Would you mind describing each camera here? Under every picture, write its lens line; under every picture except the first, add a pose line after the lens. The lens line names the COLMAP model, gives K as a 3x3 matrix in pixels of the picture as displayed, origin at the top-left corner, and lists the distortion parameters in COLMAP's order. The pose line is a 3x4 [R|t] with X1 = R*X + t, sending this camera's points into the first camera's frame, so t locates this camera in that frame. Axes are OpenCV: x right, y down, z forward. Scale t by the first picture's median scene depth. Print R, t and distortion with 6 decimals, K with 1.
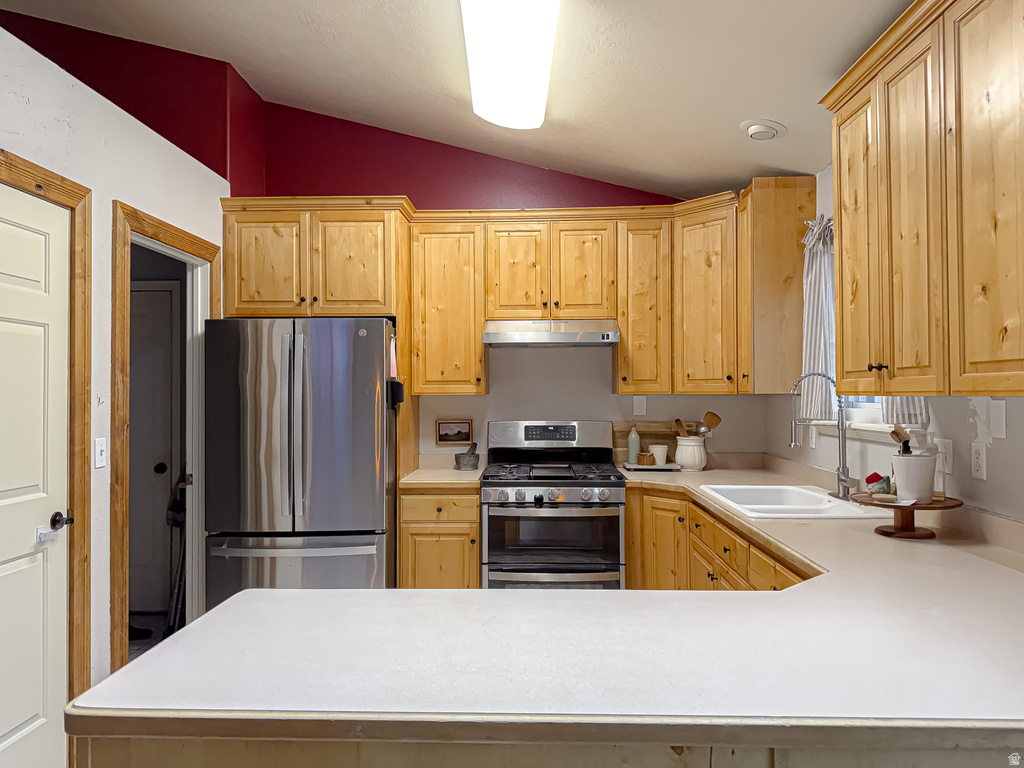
lens RADIAL K [[717.9, 0, 510.4], [0, 717.9, 387.1], [0, 0, 1]] dist [0.052981, -0.051270]
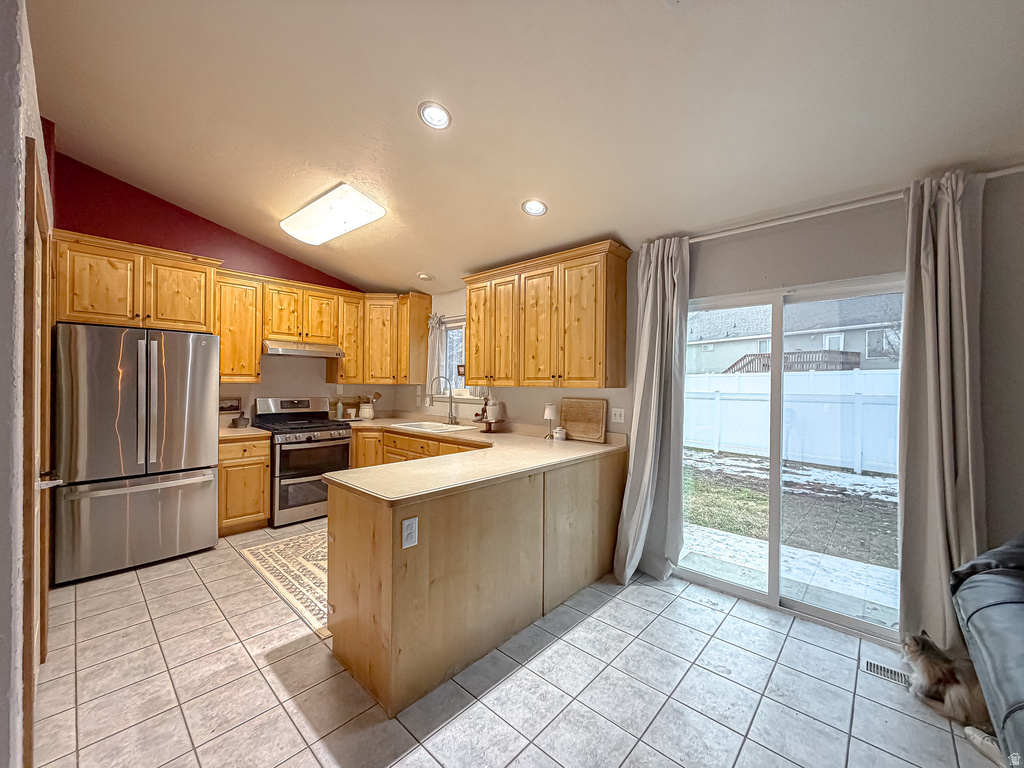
lens RADIAL K [[407.9, 0, 510.7], [0, 407.9, 385.0], [0, 0, 1]] dist [-0.000731, 0.000847]
pose [[0.651478, 0.008960, 0.758615, -0.413407], [-0.021638, 0.999743, 0.006775, -0.004264], [-0.758359, -0.020829, 0.651504, -0.099387]]
